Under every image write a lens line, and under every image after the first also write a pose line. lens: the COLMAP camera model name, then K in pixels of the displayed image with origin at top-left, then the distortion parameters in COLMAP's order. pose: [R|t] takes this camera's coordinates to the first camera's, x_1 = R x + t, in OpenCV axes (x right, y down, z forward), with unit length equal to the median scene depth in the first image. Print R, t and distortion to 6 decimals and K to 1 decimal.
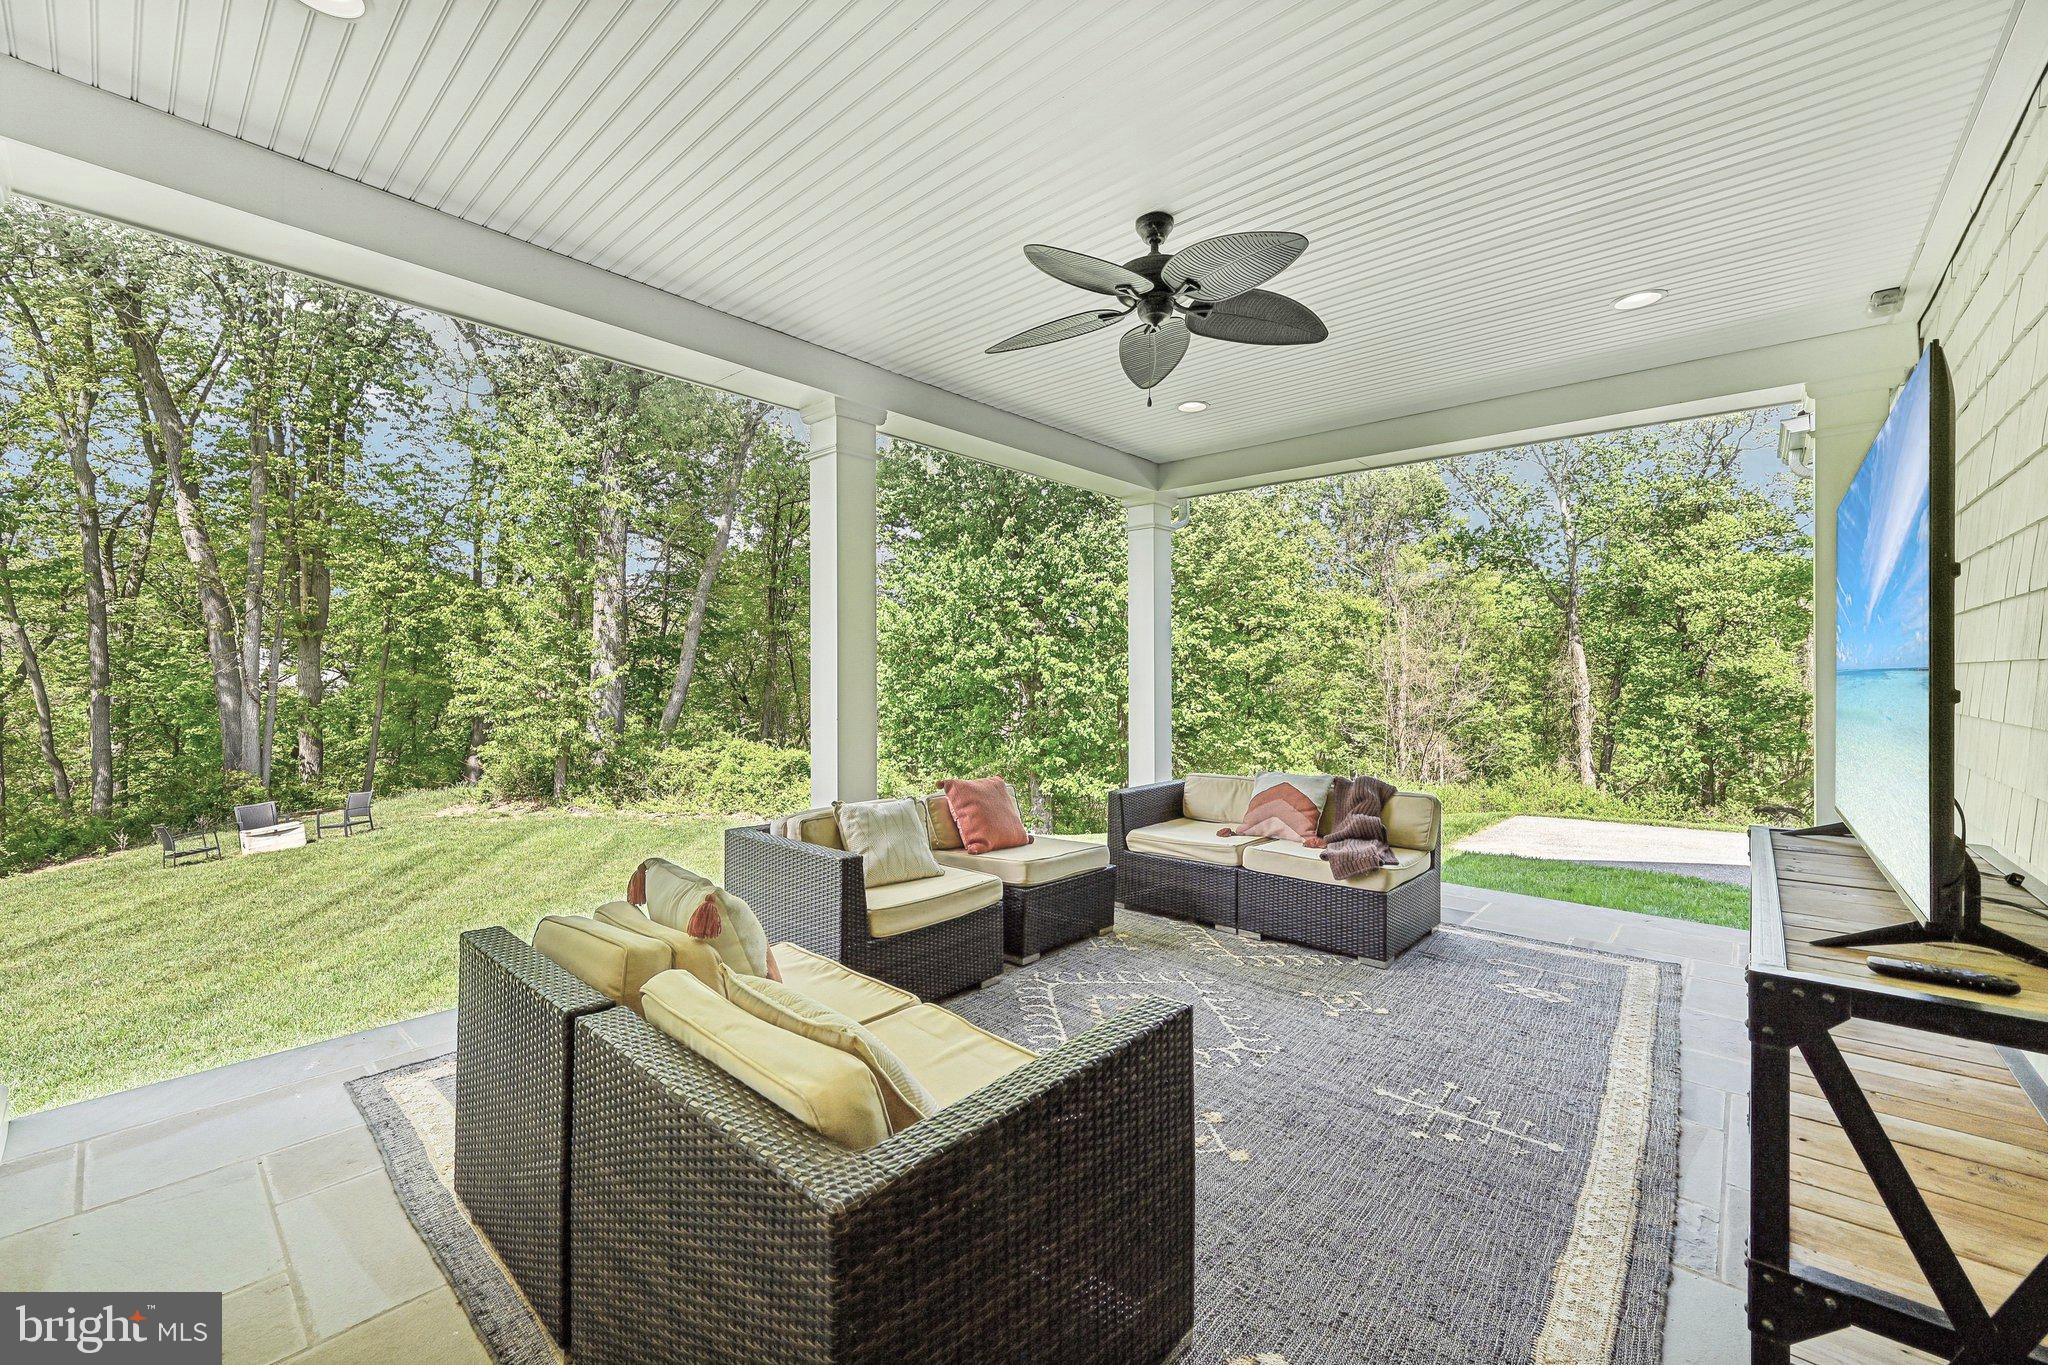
lens RADIAL K [[813.9, 0, 1041.8], [0, 813.9, 664.7], [0, 0, 1]] dist [0.000198, -0.000060]
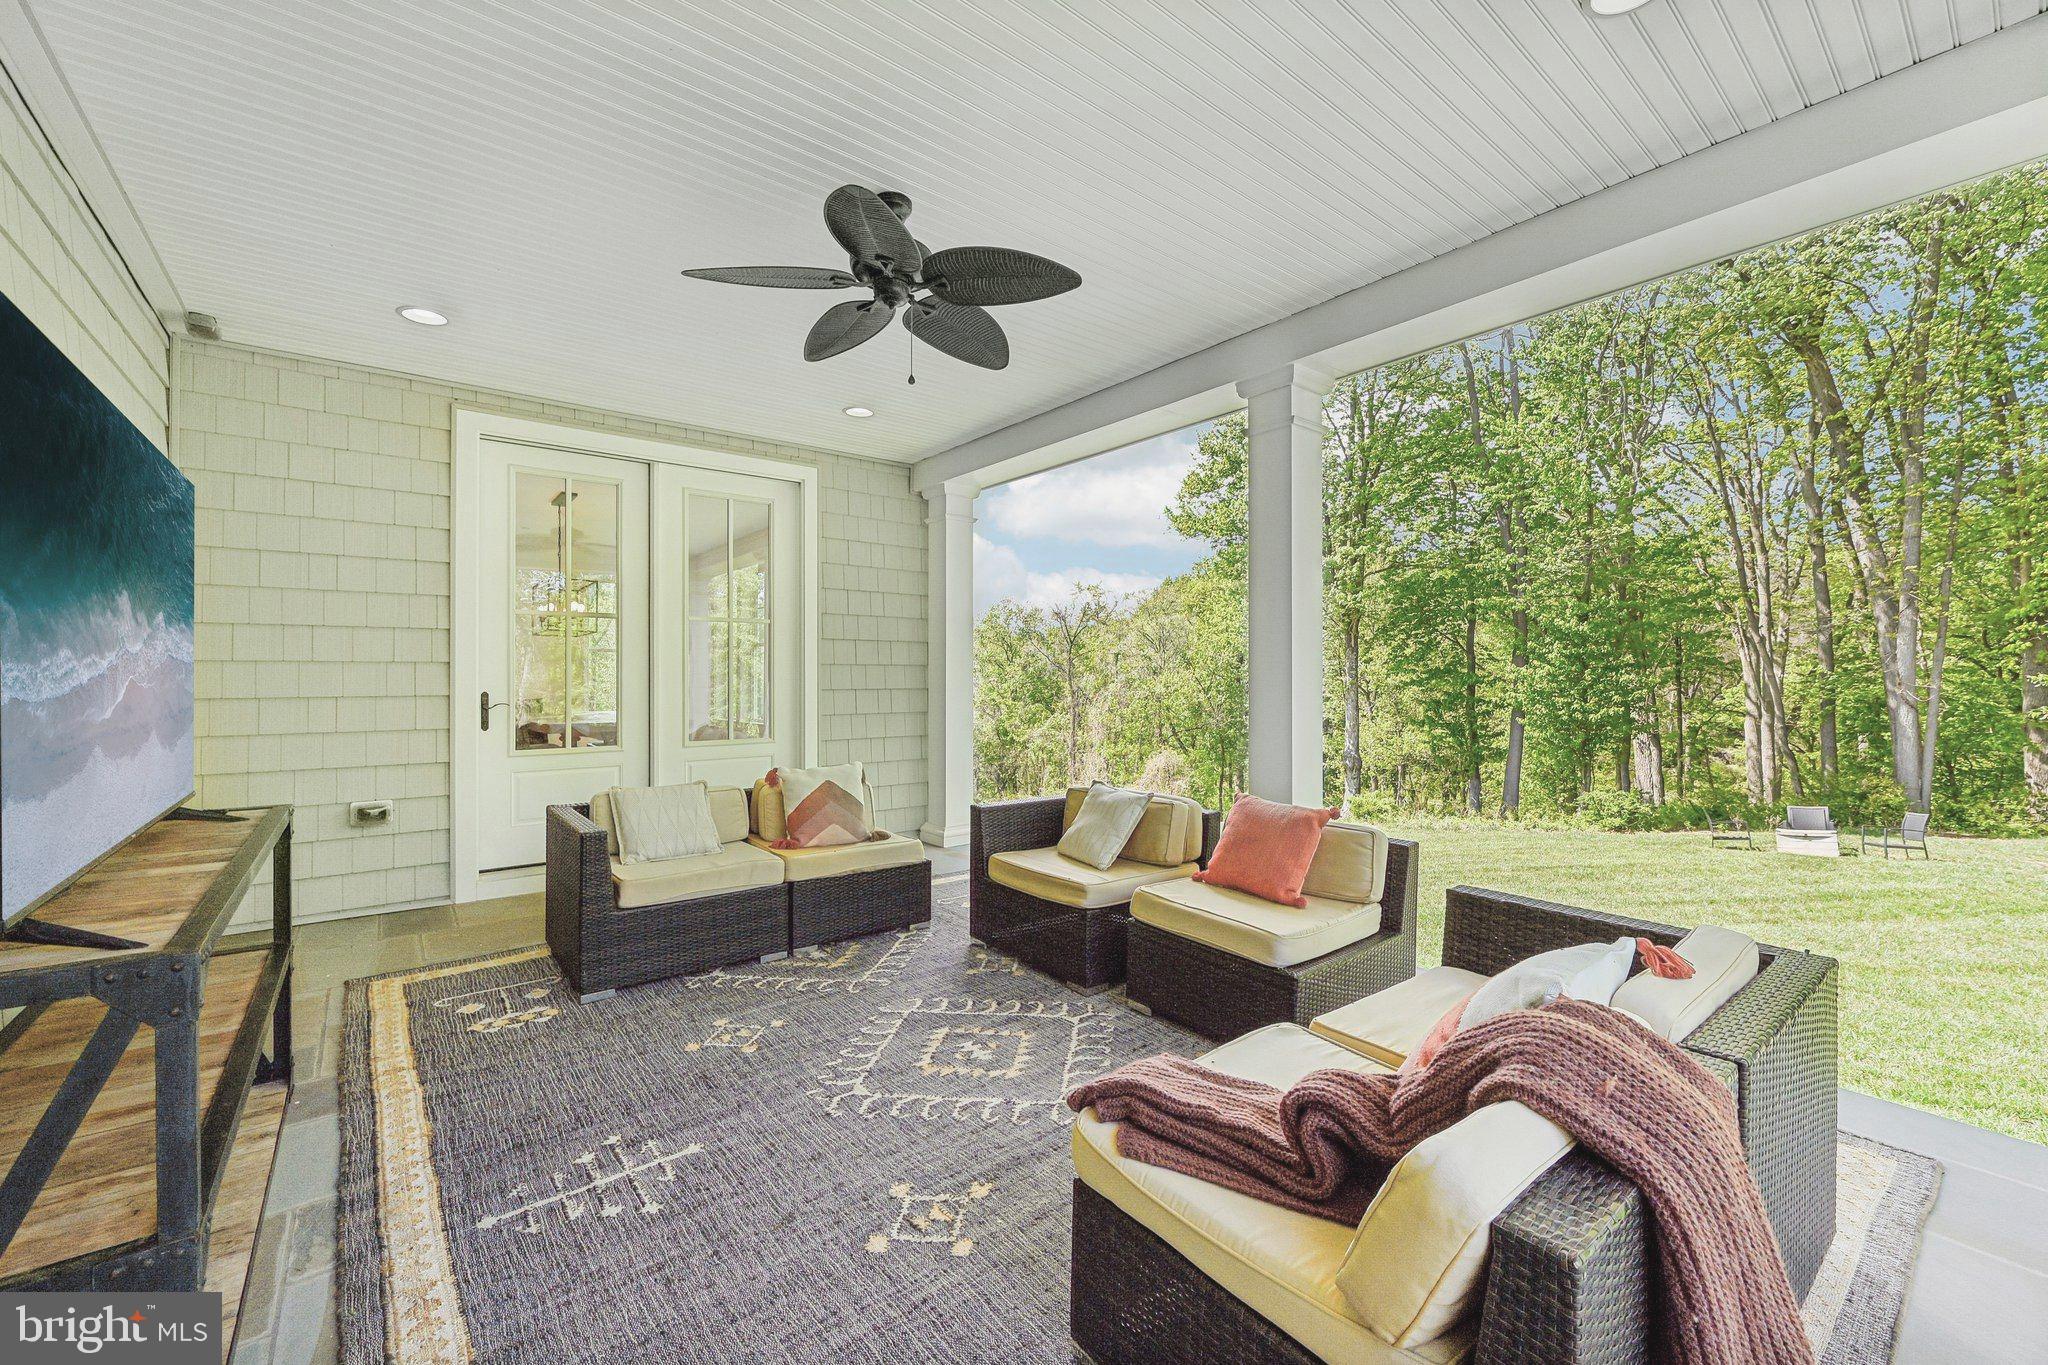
lens RADIAL K [[807.3, 0, 1024.0], [0, 807.3, 682.5], [0, 0, 1]] dist [-0.001472, 0.000052]
pose [[-0.181542, 0.003565, -0.983377, 0.812710], [0.011452, 0.999933, 0.001511, 0.025410], [0.983316, -0.010987, -0.181571, 1.027671]]
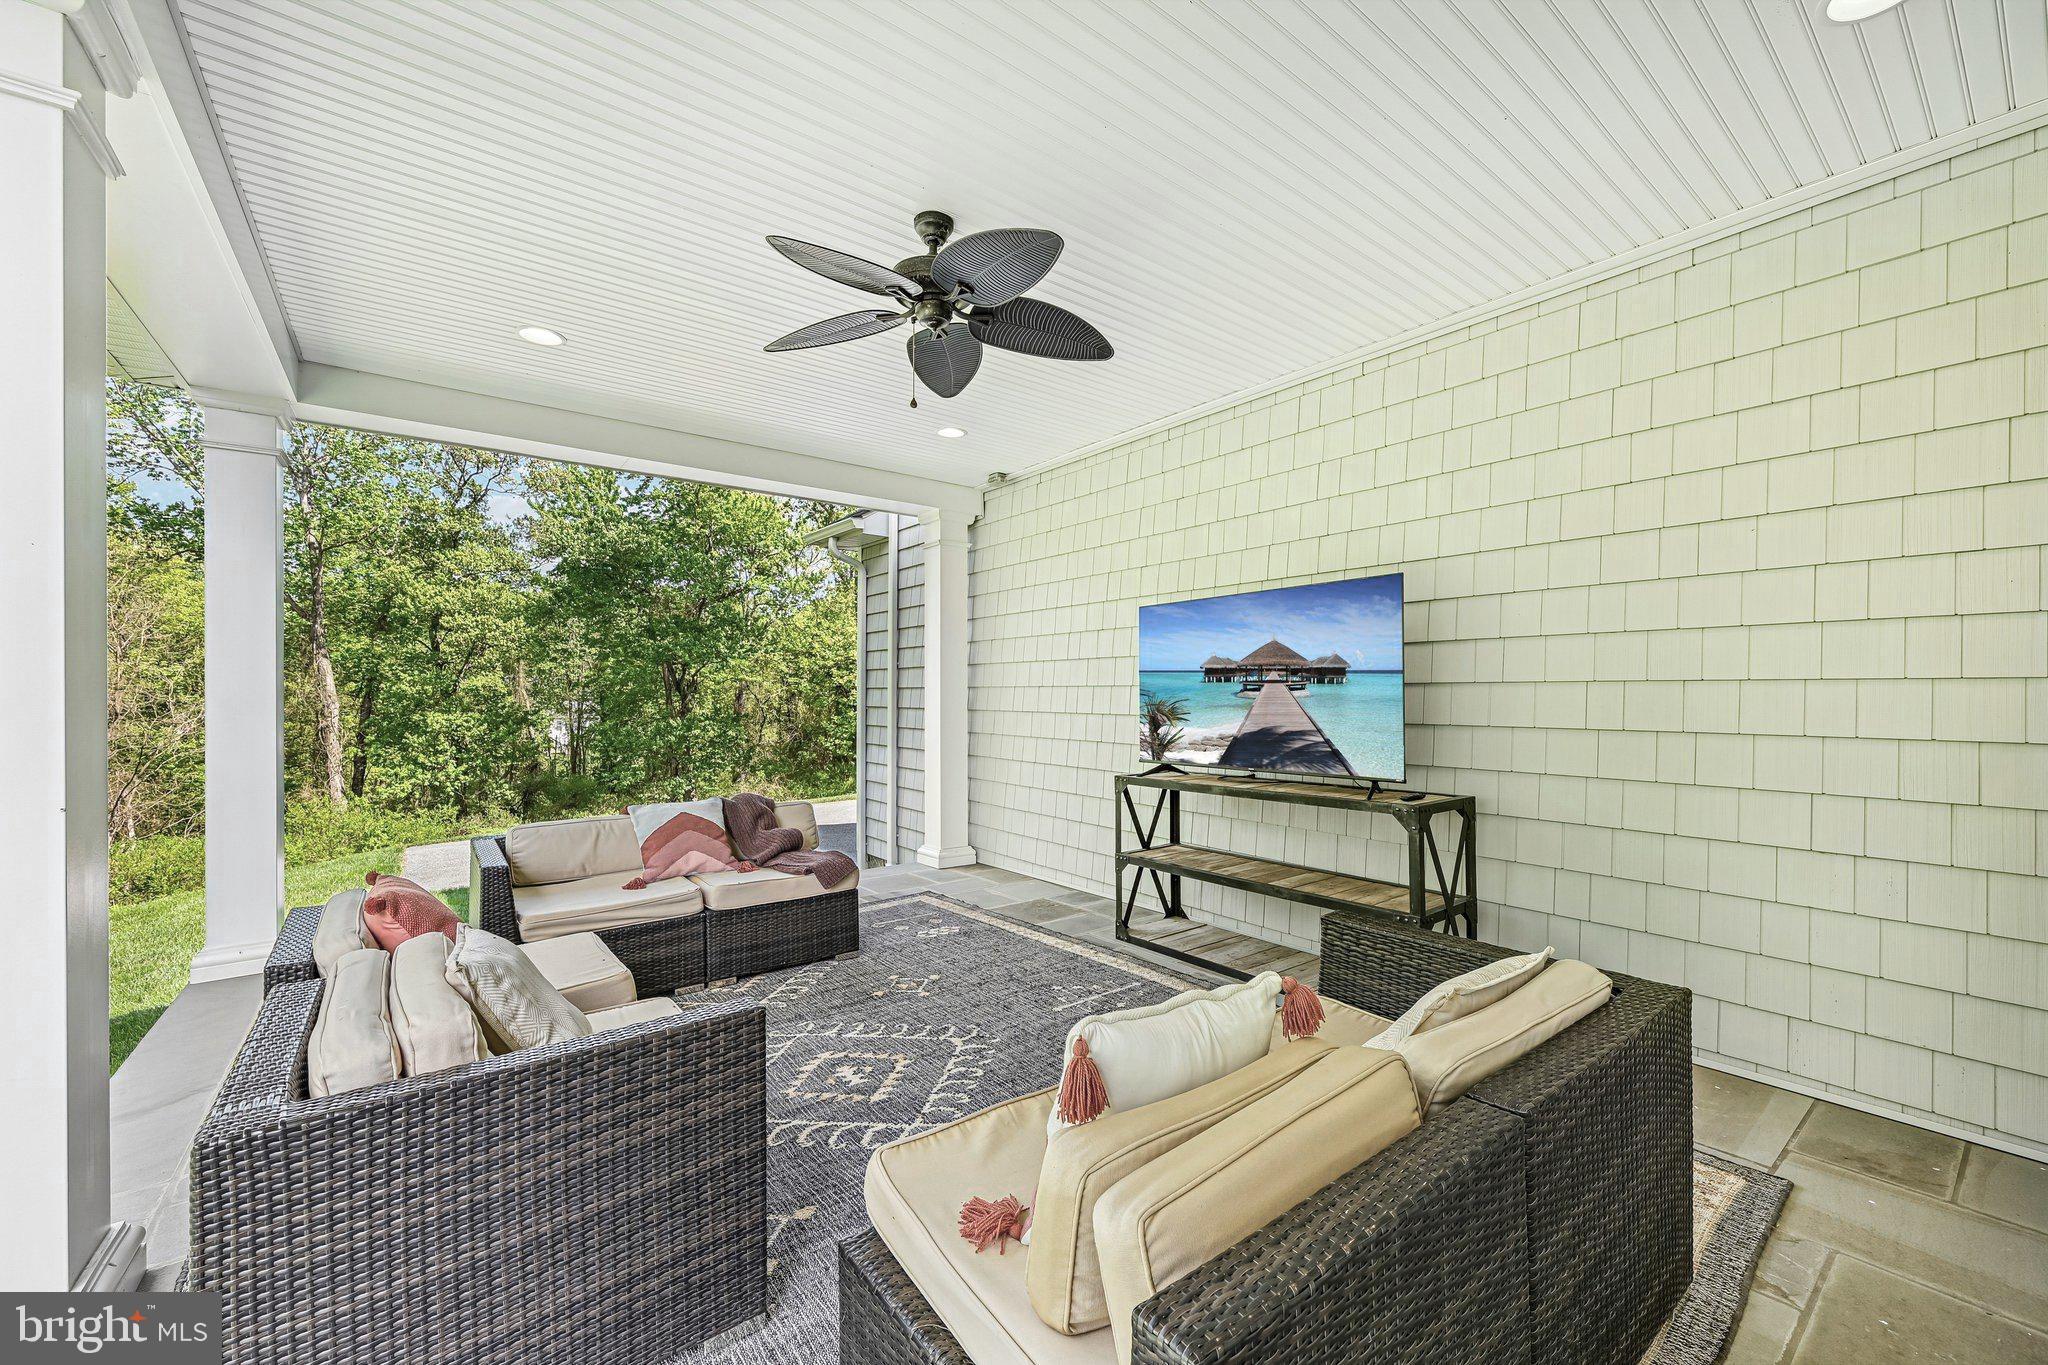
lens RADIAL K [[807.3, 0, 1024.0], [0, 807.3, 682.5], [0, 0, 1]] dist [-0.001472, 0.000052]
pose [[0.205048, 0.011292, 0.978687, -0.599125], [-0.011254, 0.999895, -0.009179, 0.006760], [-0.978687, -0.009132, 0.205153, 0.541463]]
